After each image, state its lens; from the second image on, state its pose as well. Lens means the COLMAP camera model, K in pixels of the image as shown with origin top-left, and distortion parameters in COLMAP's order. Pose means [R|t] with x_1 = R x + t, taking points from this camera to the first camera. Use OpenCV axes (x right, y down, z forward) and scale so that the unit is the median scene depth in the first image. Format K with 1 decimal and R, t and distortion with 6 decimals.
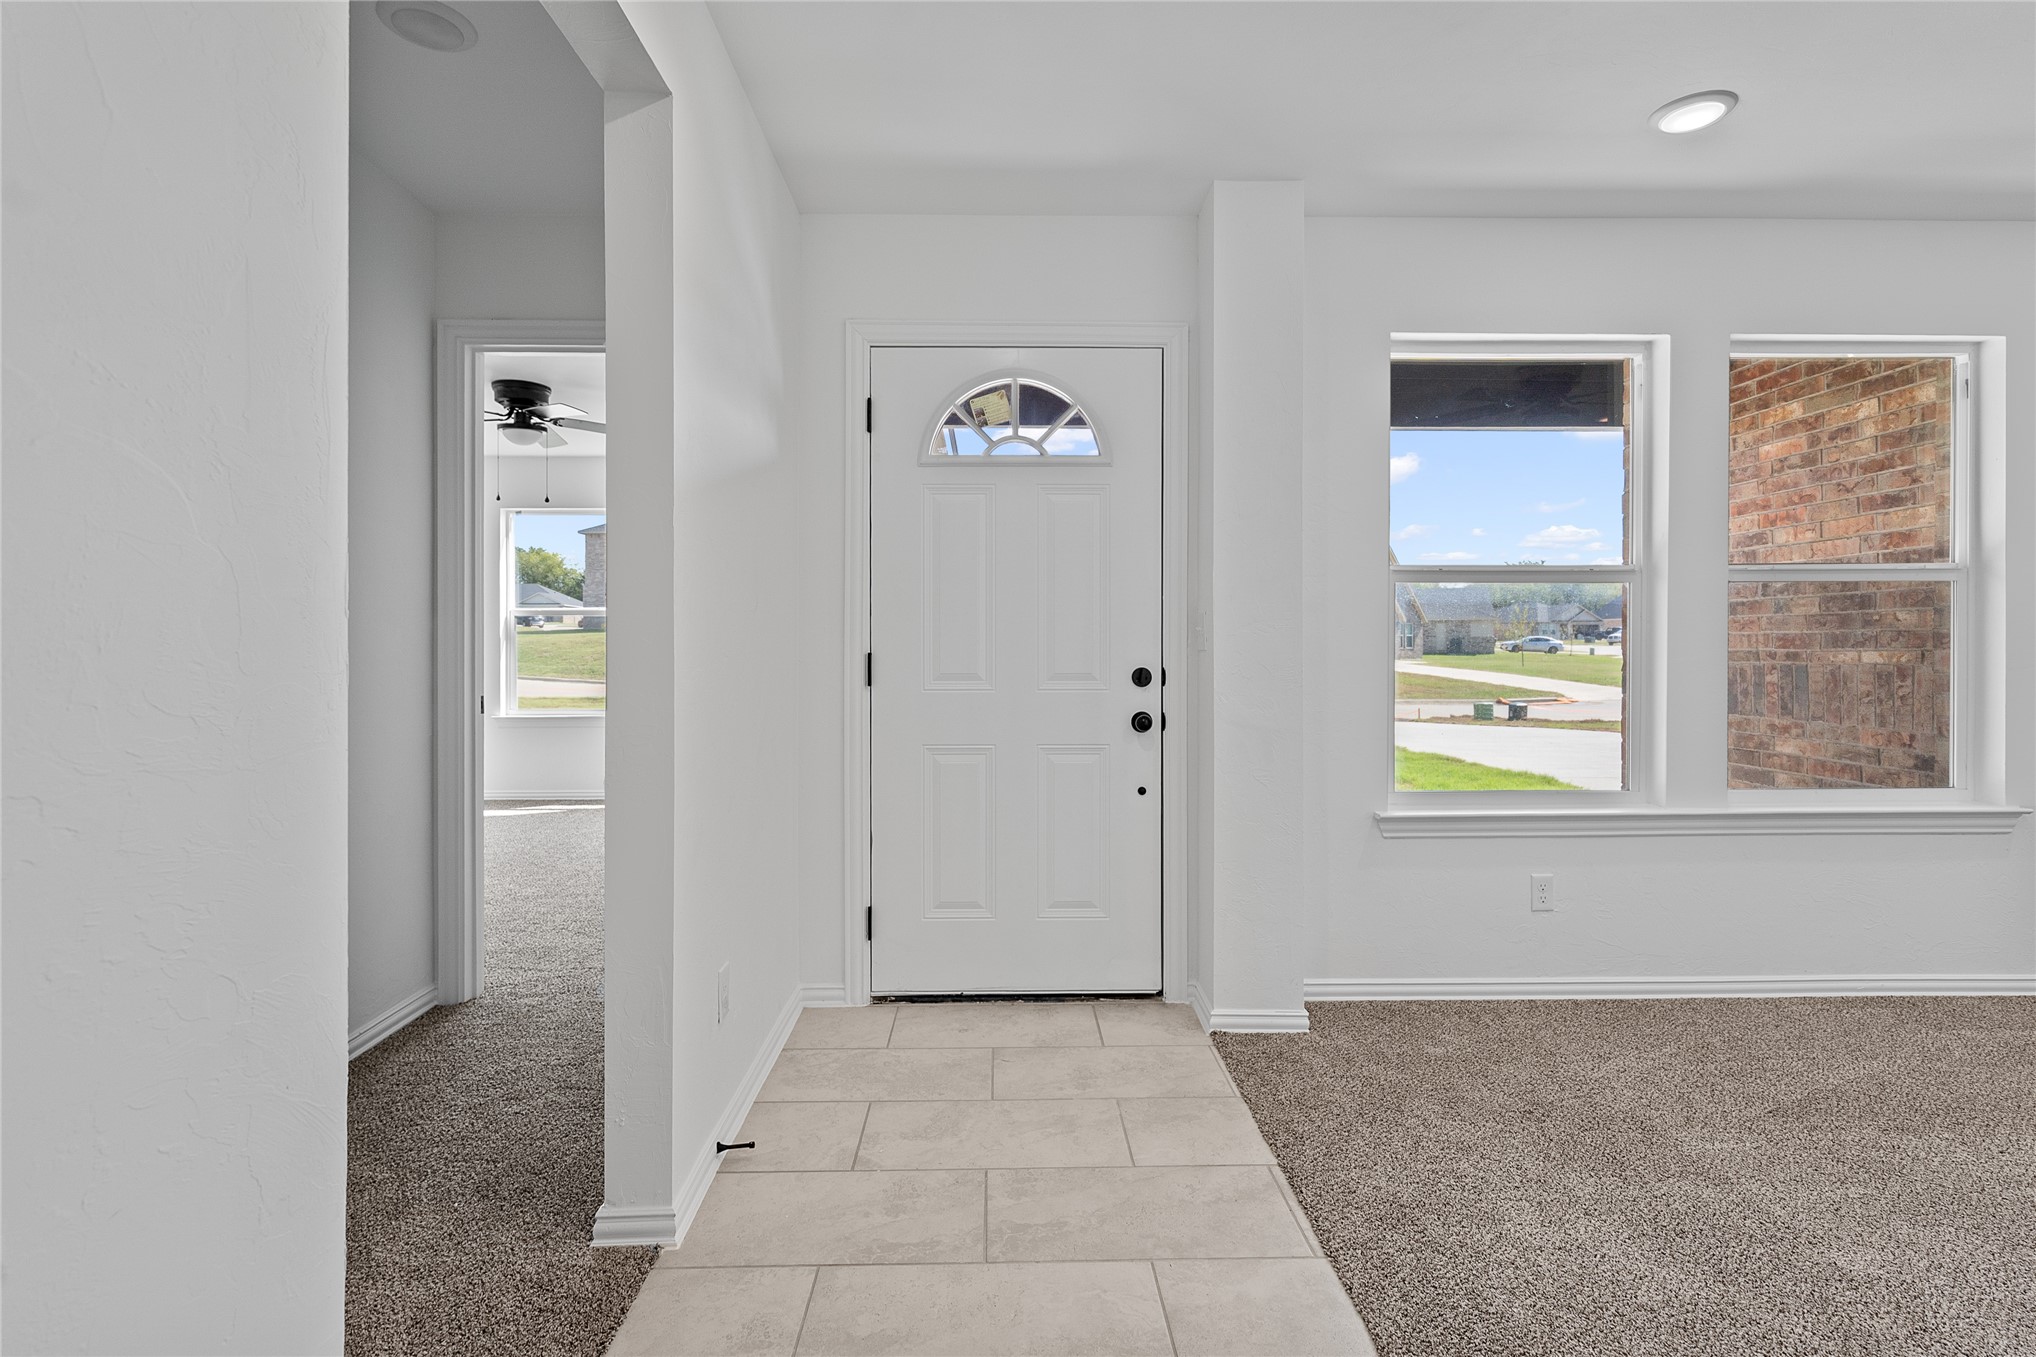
lens RADIAL K [[960.8, 0, 1017.1], [0, 960.8, 666.5], [0, 0, 1]] dist [-0.001863, -0.000334]
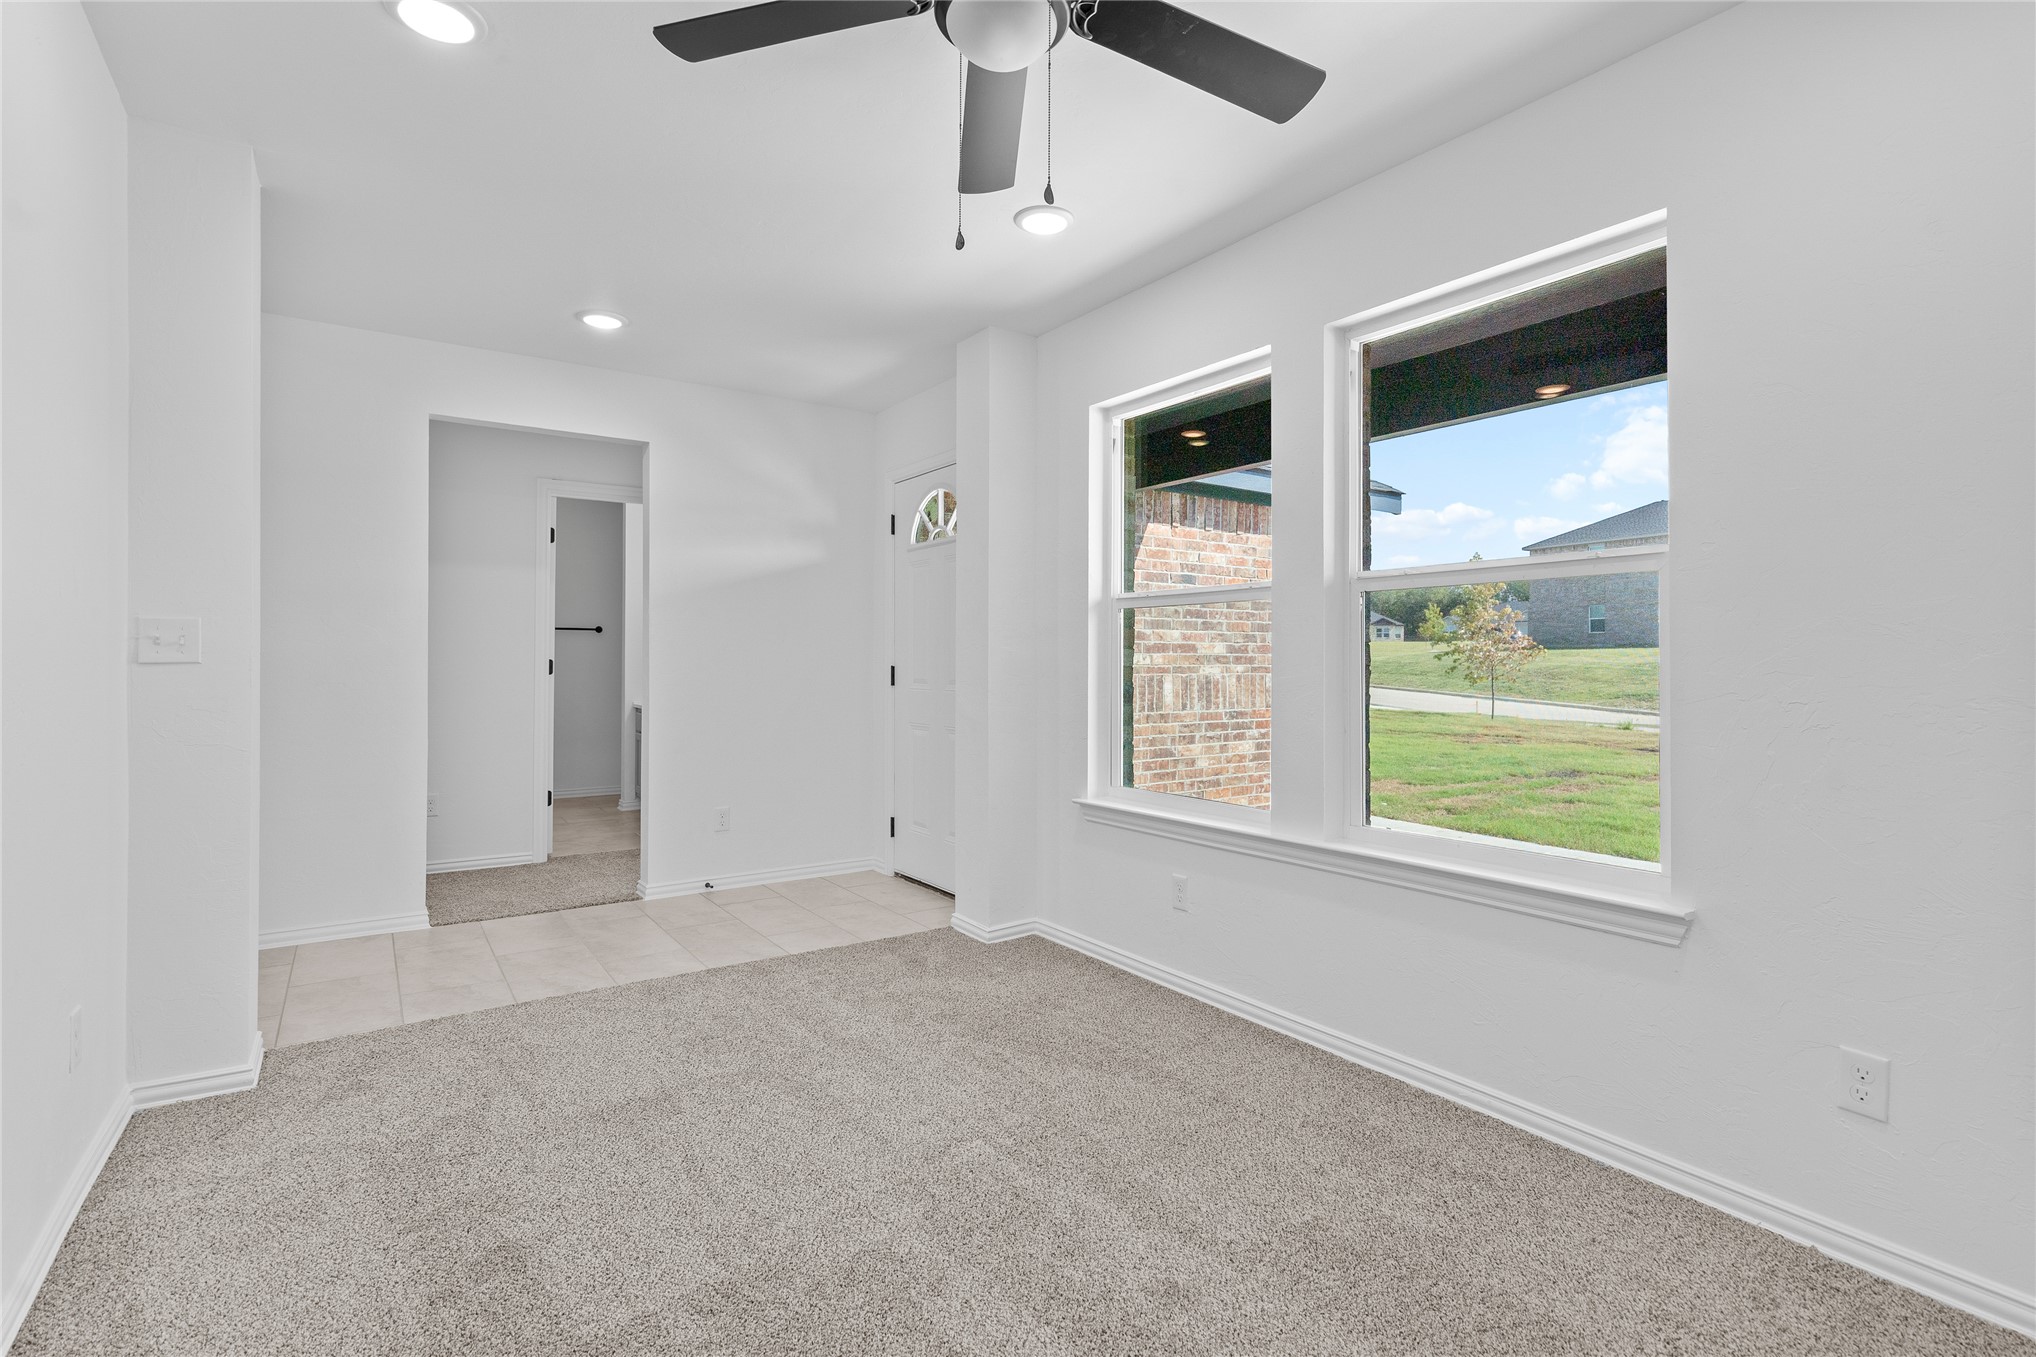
lens RADIAL K [[960.8, 0, 1025.0], [0, 960.8, 667.9], [0, 0, 1]] dist [-0.001863, -0.000334]
pose [[0.561206, 0.011081, -0.827602, 1.353543], [-0.029309, 0.999549, -0.006492, -0.005878], [0.827157, 0.027900, 0.561278, 0.241212]]
